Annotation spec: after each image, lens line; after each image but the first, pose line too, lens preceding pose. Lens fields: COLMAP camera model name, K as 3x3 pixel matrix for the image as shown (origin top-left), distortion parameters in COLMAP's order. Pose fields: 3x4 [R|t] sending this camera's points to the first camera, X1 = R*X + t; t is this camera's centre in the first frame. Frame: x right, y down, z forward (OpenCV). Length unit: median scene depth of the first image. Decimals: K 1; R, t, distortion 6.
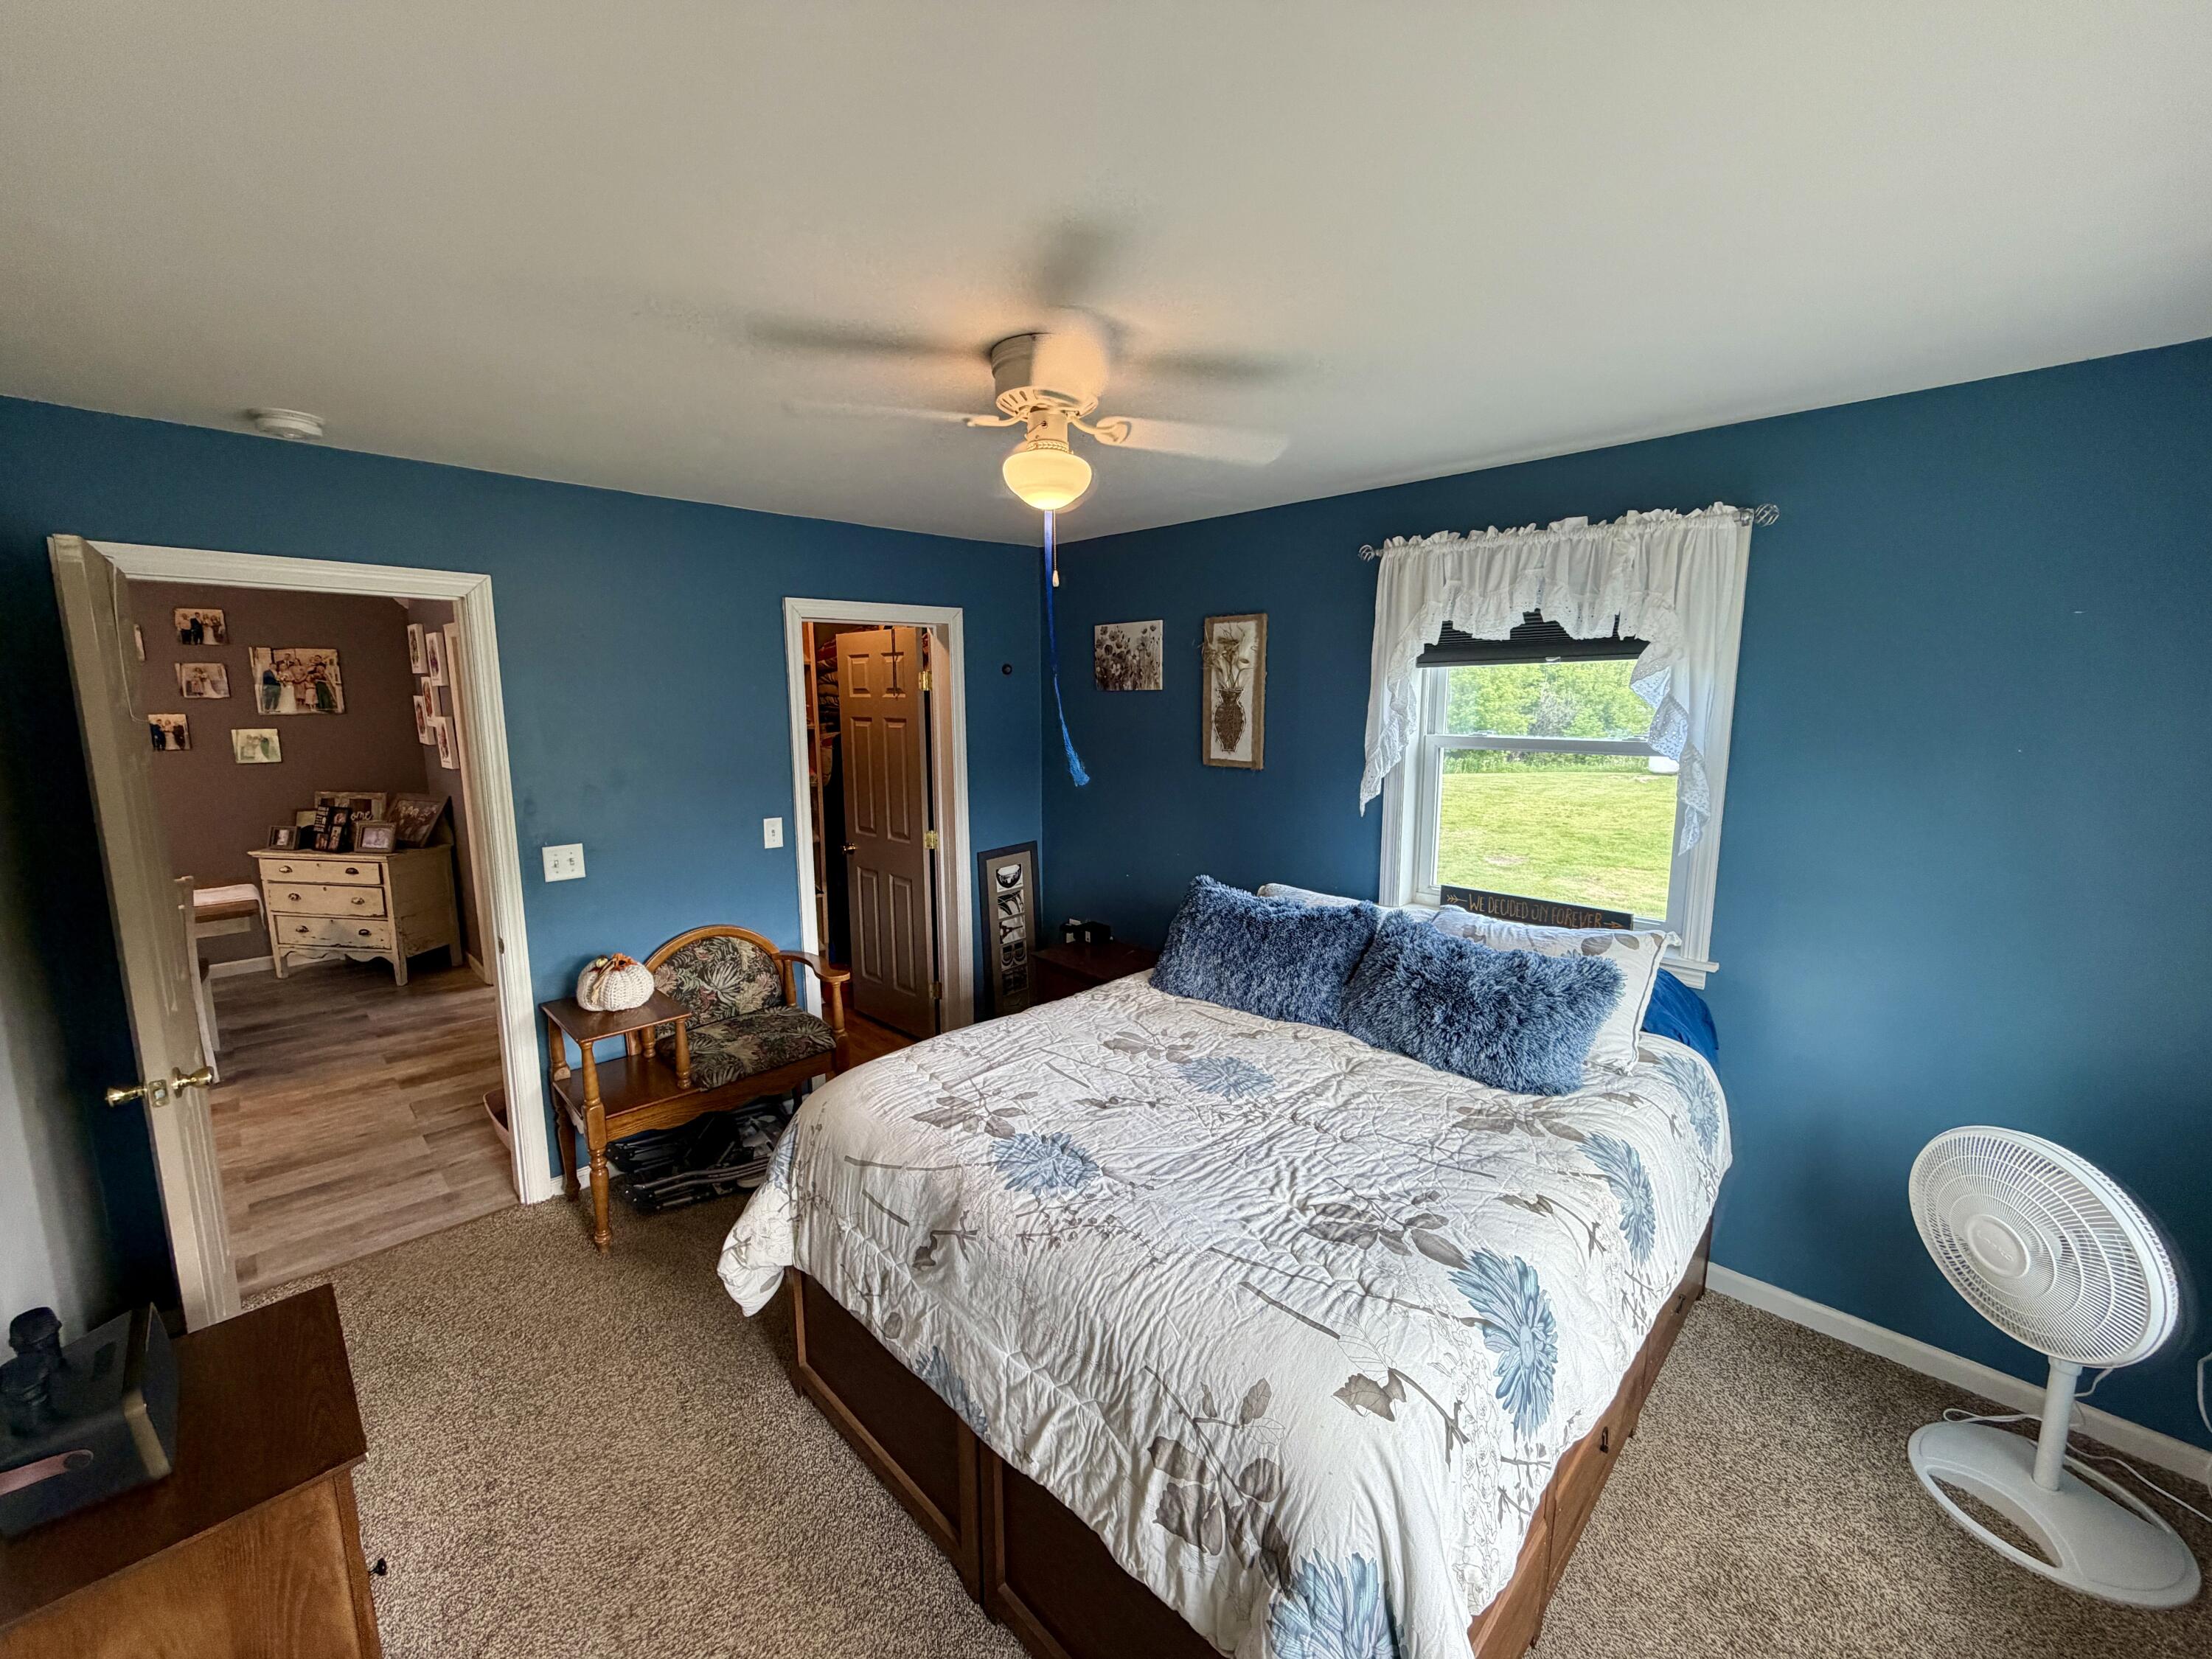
lens RADIAL K [[890.5, 0, 1101.2], [0, 890.5, 828.3], [0, 0, 1]] dist [0.001975, 0.000099]
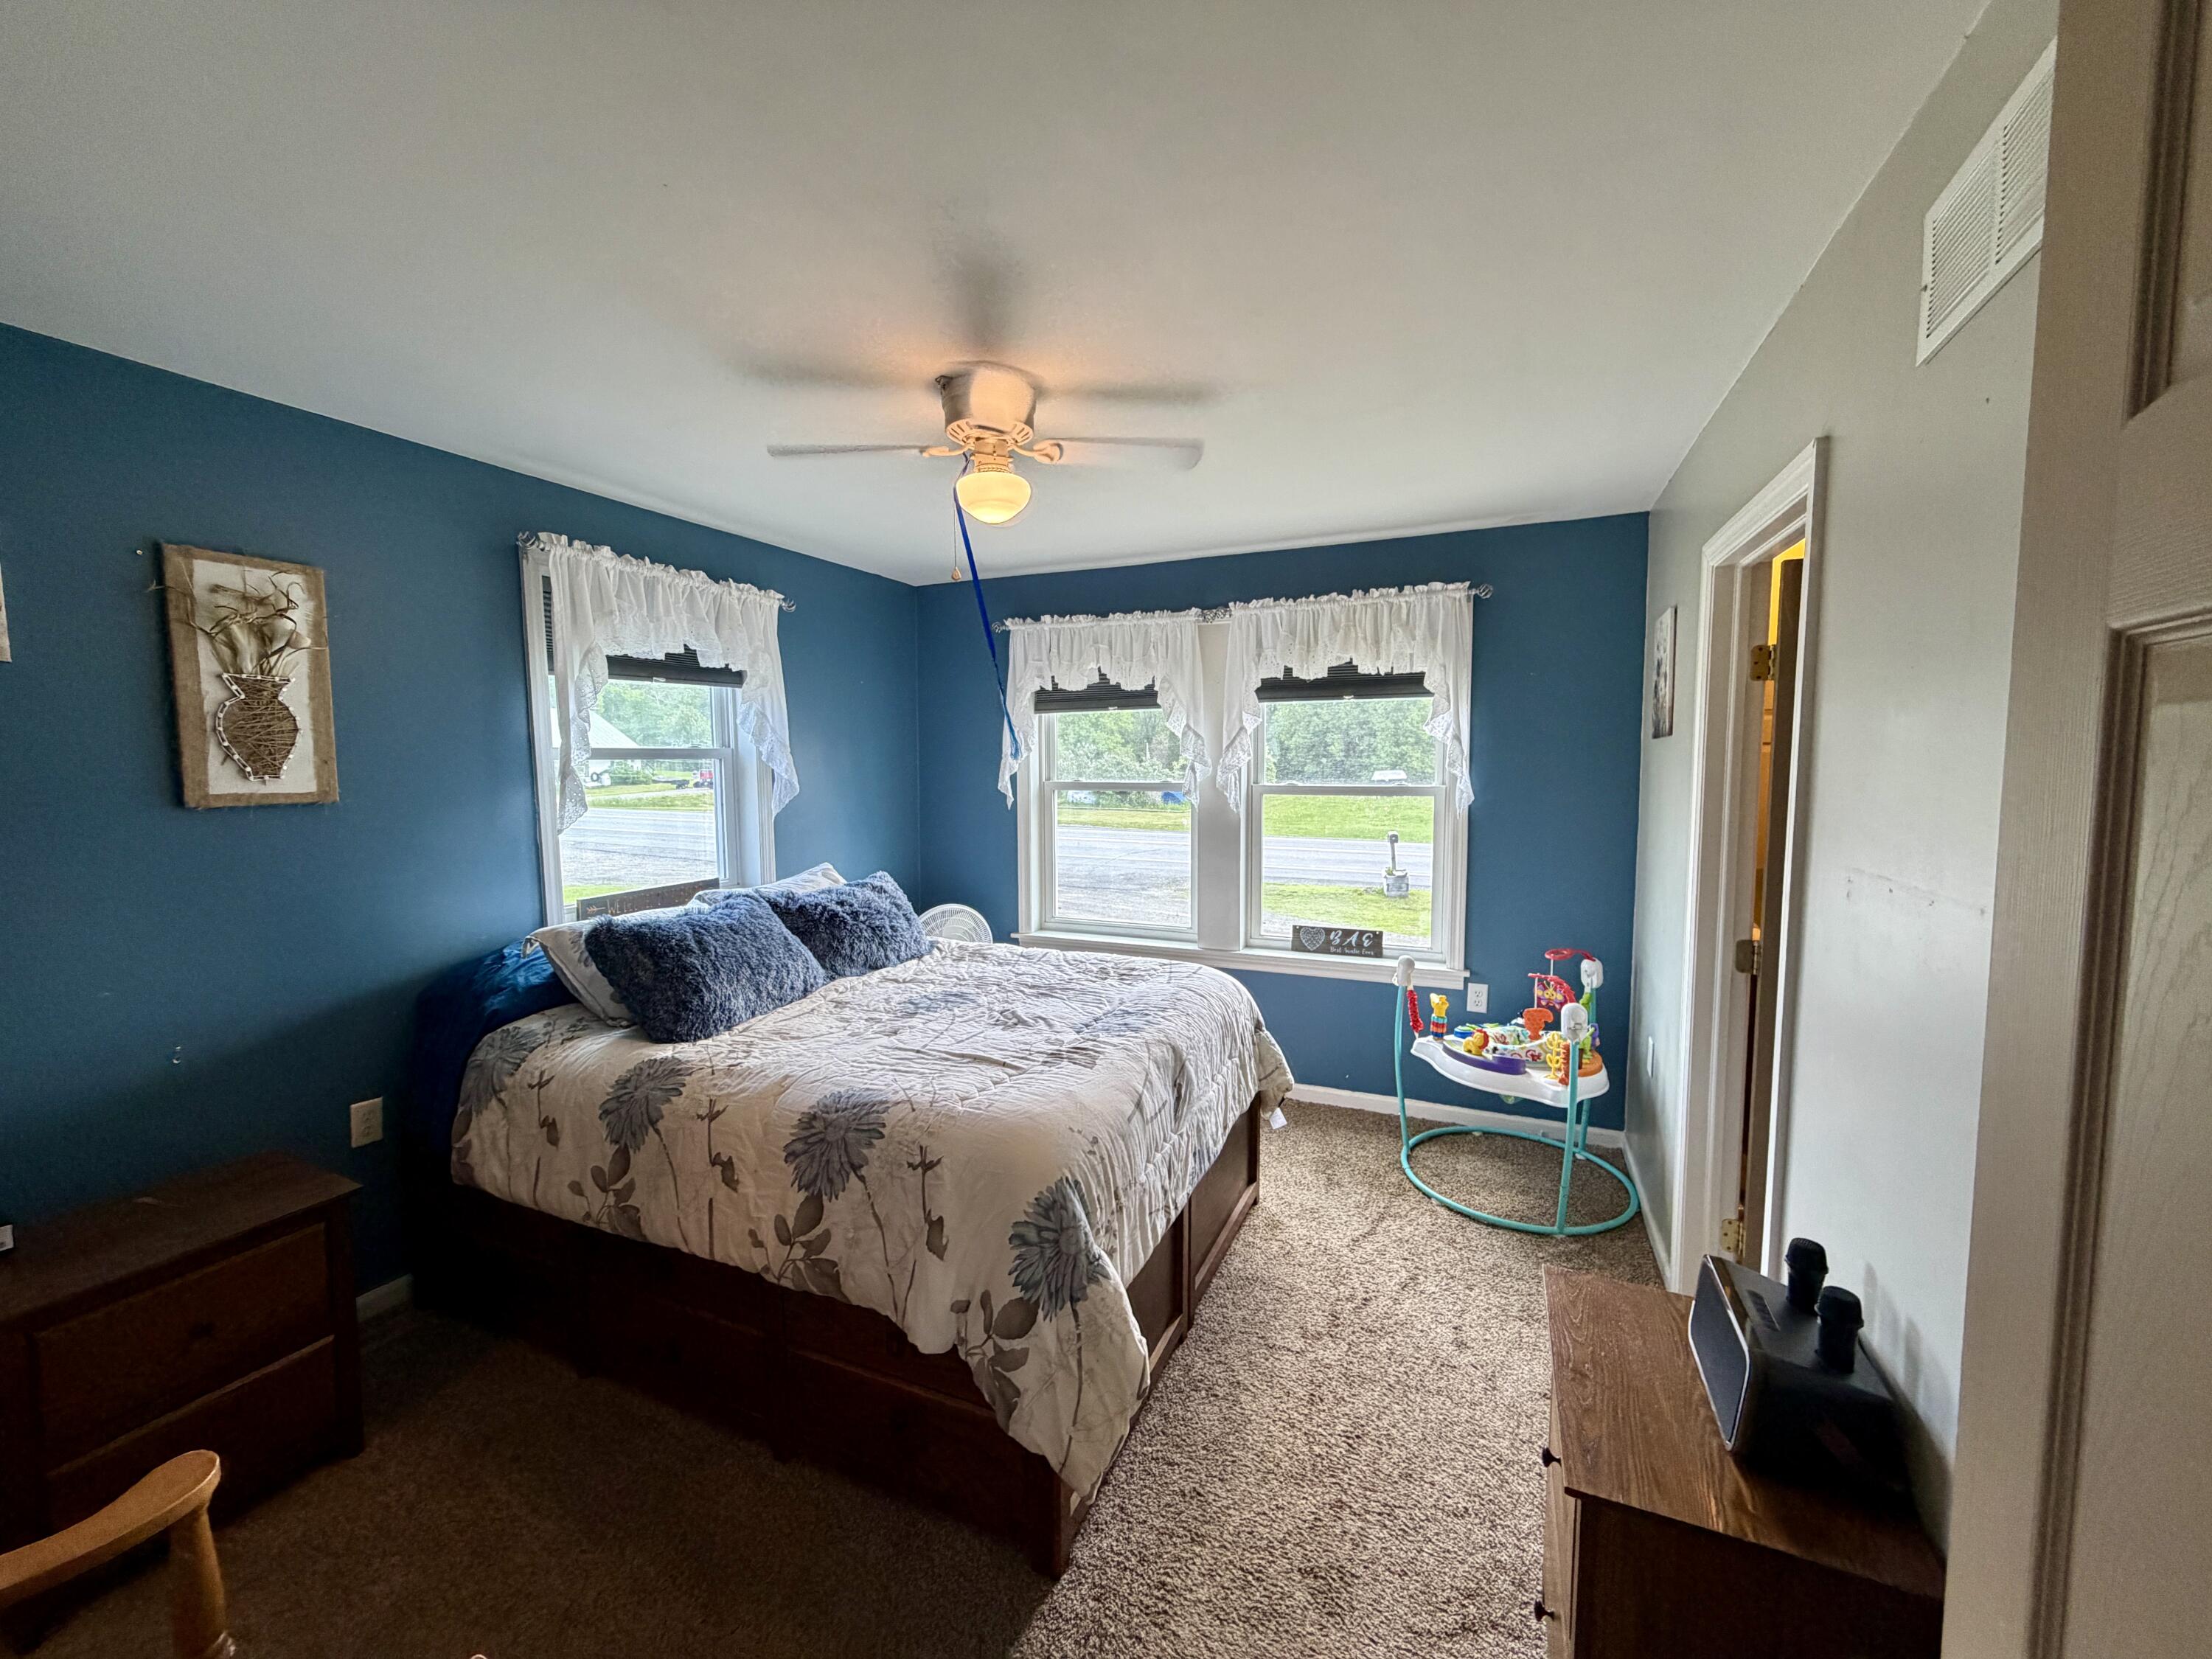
lens RADIAL K [[890.5, 0, 1102.1], [0, 890.5, 829.2], [0, 0, 1]] dist [0.001975, 0.000099]
pose [[-0.363023, -0.071129, 0.929061, -0.708488], [0.146603, 0.980303, 0.132336, -0.056060], [-0.920175, 0.184244, -0.345445, 0.780107]]
